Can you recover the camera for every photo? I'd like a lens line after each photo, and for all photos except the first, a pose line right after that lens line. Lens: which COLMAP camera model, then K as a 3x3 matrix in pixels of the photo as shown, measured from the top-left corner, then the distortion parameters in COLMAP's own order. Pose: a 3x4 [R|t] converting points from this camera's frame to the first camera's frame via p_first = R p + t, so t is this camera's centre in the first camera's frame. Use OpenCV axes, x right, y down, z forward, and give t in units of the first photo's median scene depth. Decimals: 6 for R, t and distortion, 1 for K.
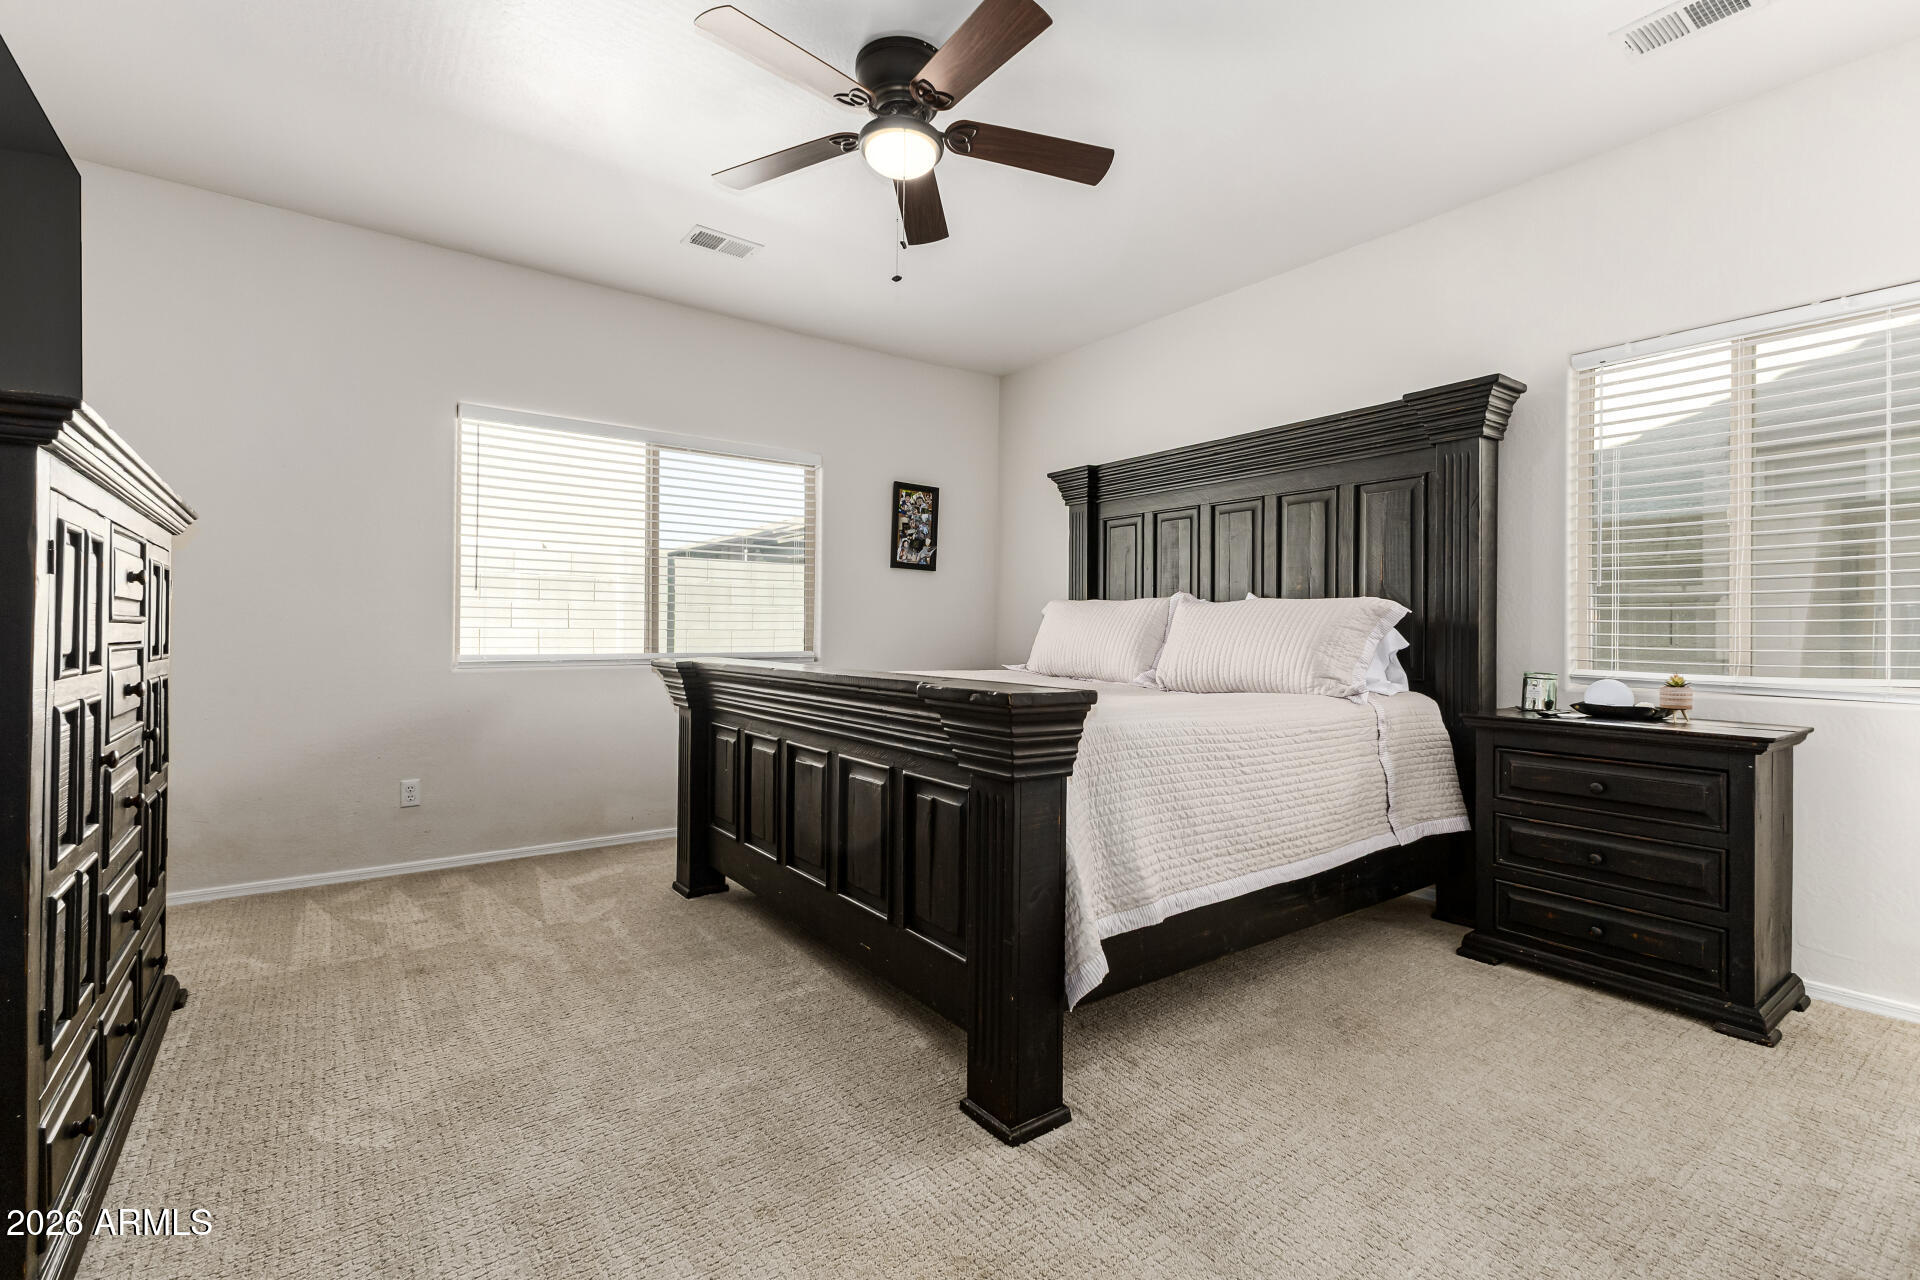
lens RADIAL K [[850.5, 0, 925.2], [0, 850.5, 613.7], [0, 0, 1]] dist [-0.000323, -0.000233]
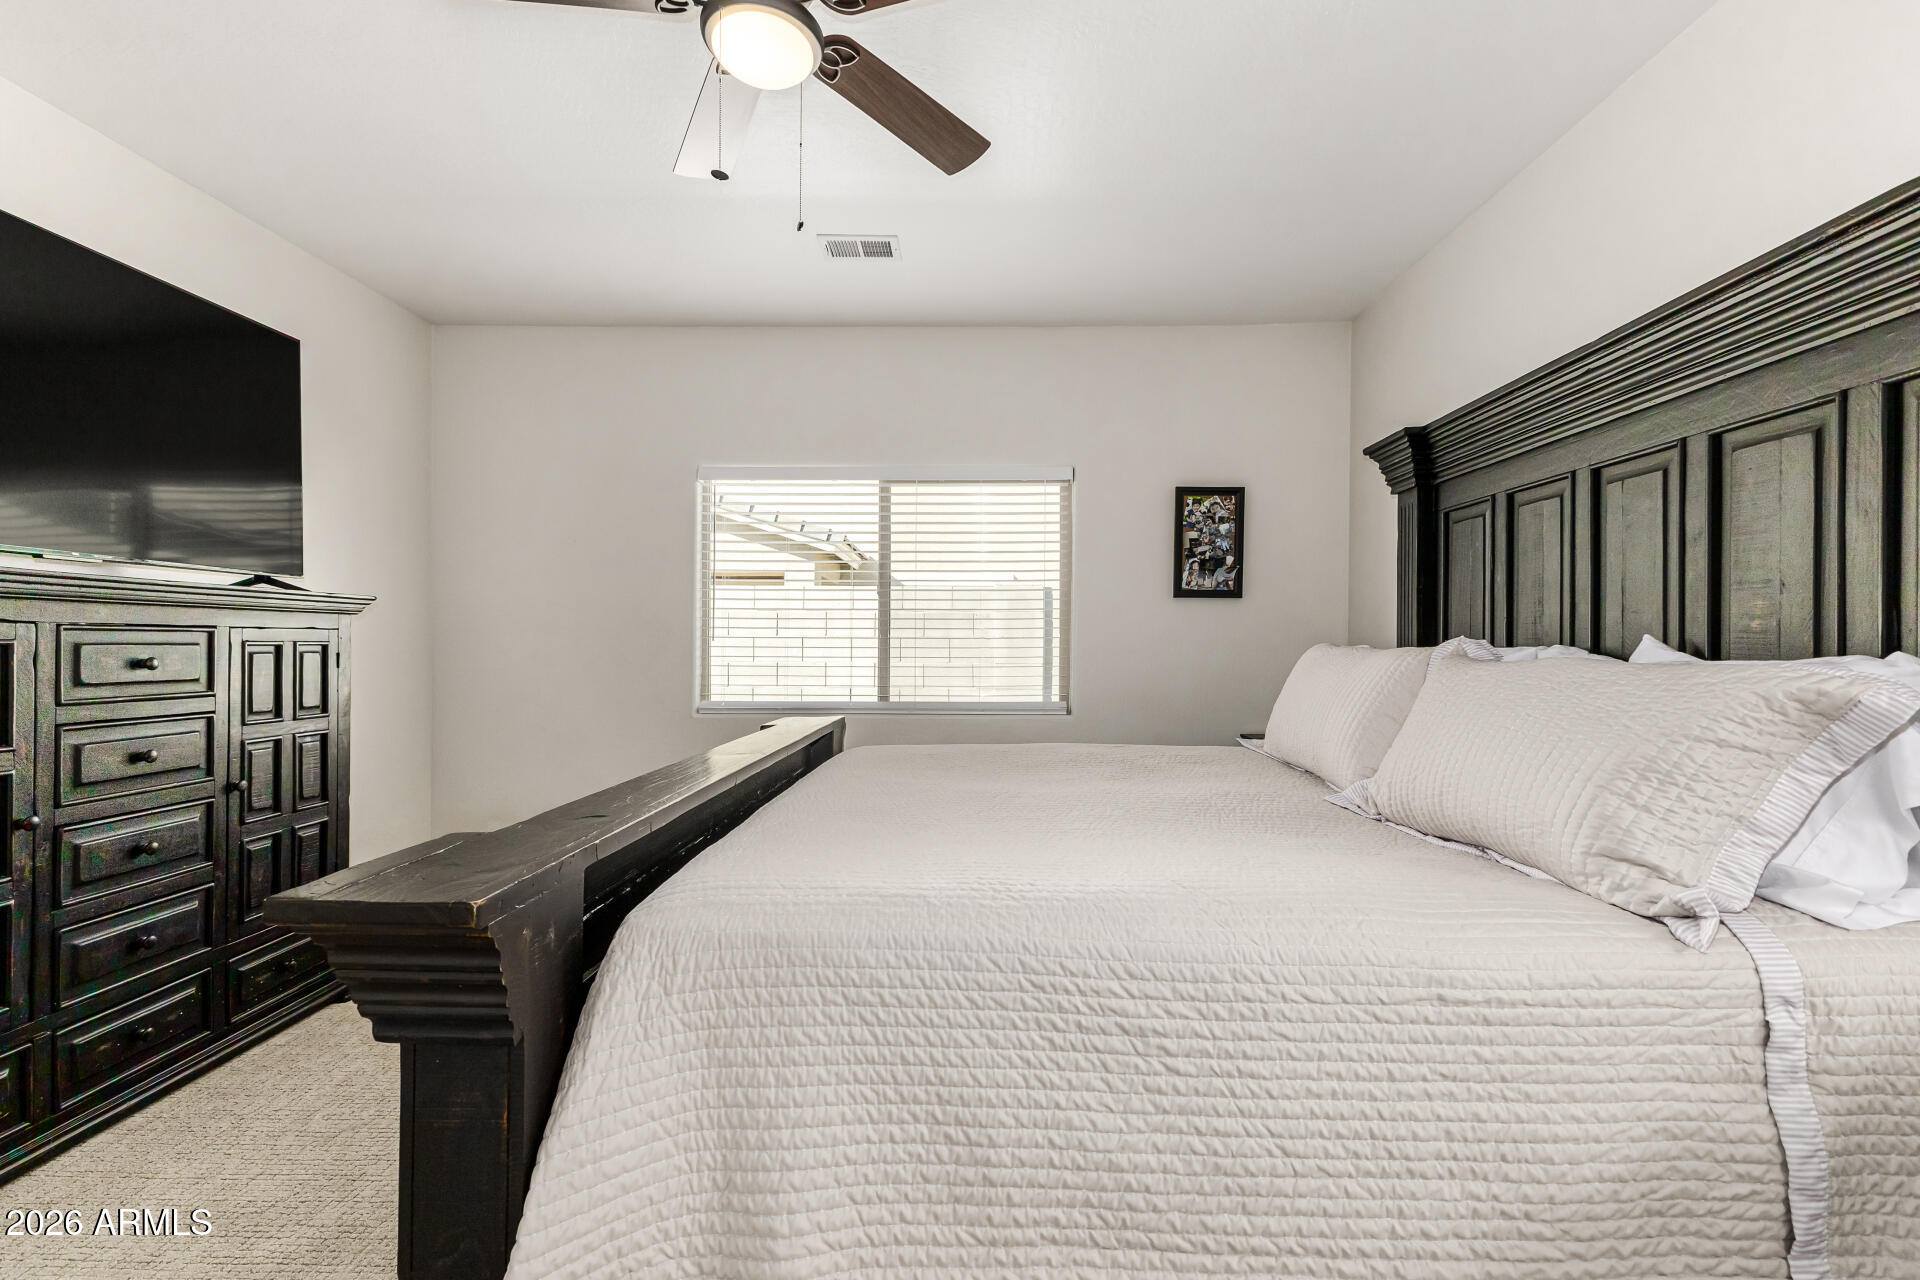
lens RADIAL K [[834.5, 0, 965.0], [0, 834.5, 631.4], [0, 0, 1]] dist [0.011197, -0.000907]
pose [[0.801969, -0.015517, -0.597163, 0.320559], [0.017741, 0.999840, -0.002155, -0.029953], [0.597102, -0.008866, 0.802117, 0.326771]]
